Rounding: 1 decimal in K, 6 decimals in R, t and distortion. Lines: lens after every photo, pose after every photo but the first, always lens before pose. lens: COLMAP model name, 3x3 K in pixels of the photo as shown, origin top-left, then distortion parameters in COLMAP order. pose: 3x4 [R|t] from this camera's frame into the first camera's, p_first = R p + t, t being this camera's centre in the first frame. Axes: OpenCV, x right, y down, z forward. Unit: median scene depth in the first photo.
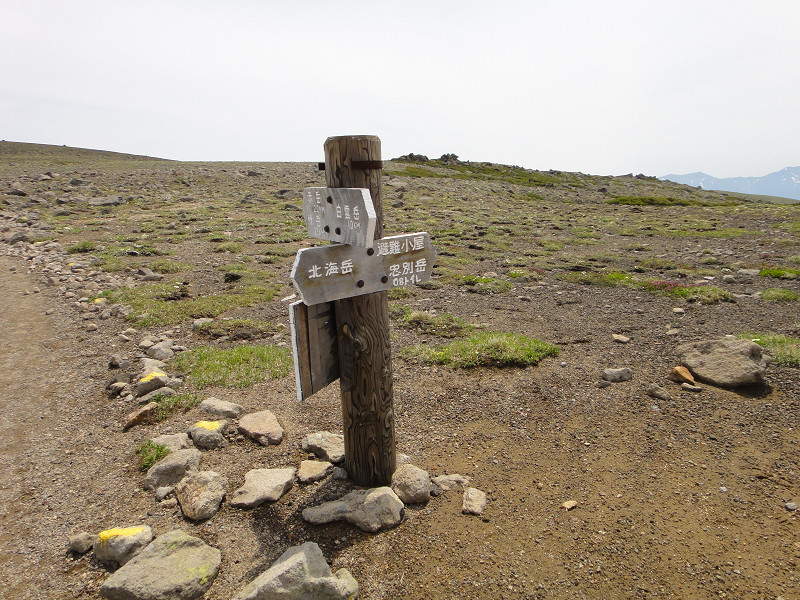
lens RADIAL K [[585.6, 0, 382.1], [0, 585.6, 299.7], [0, 0, 1]] dist [0.028038, -0.000946]
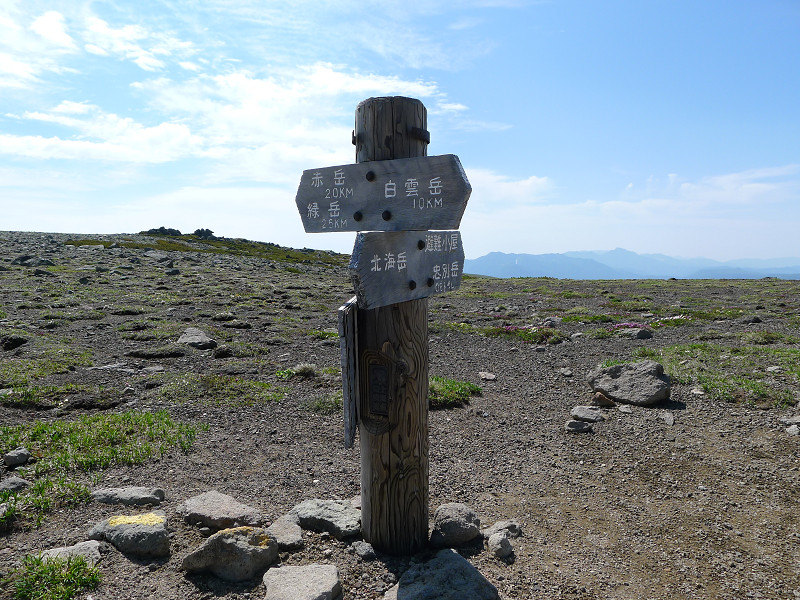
lens RADIAL K [[589.0, 0, 370.2], [0, 589.0, 305.2], [0, 0, 1]] dist [-0.028087, 0.003895]
pose [[0.914687, -0.010261, 0.404033, -0.266218], [0.061899, 0.991440, -0.114954, 0.056298], [-0.399395, 0.130156, 0.907493, 0.214209]]
